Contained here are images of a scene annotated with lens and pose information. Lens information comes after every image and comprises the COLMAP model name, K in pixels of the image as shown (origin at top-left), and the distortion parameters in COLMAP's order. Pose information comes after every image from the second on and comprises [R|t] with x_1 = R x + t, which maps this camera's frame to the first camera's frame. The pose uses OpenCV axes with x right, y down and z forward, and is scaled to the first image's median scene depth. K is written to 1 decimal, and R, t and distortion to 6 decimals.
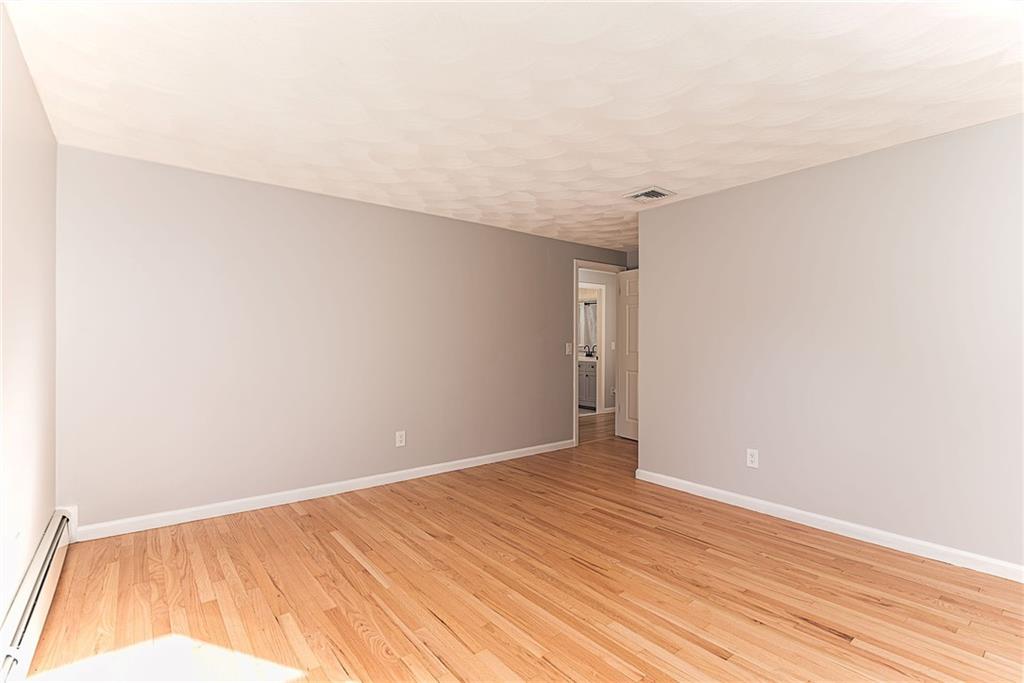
lens RADIAL K [[471.2, 0, 514.1], [0, 471.2, 344.4], [0, 0, 1]] dist [0.002817, 0.000418]
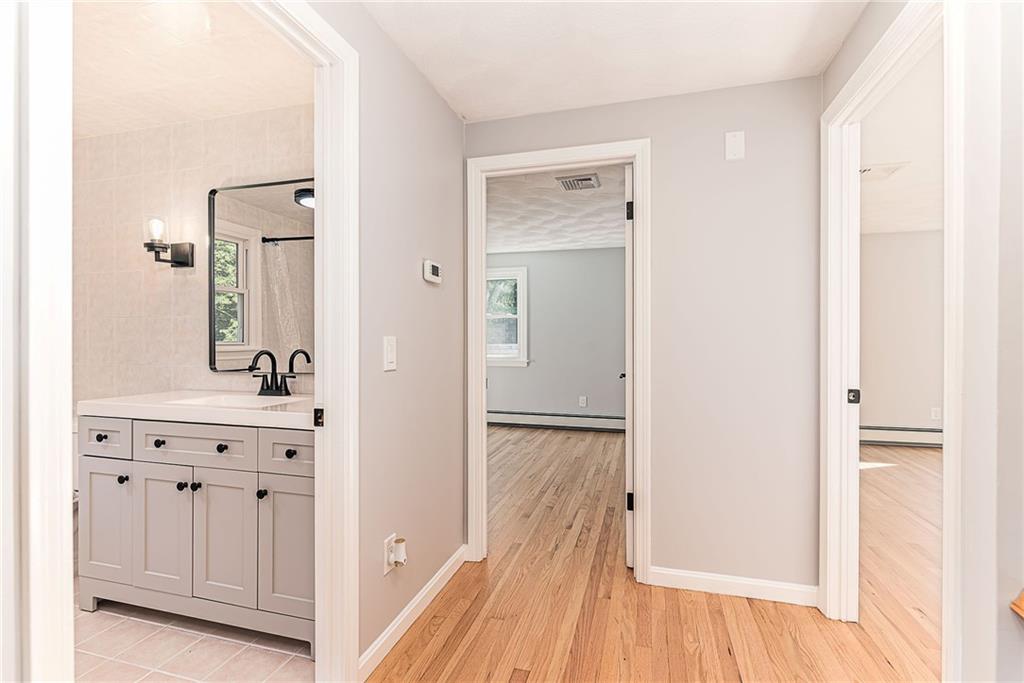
lens RADIAL K [[471.2, 0, 514.1], [0, 471.2, 344.4], [0, 0, 1]] dist [0.002817, 0.000418]
pose [[0.814138, -0.004403, 0.580655, 0.116054], [0.006336, 0.999979, -0.001302, 0.000189], [-0.580637, 0.004739, 0.814149, 0.712168]]
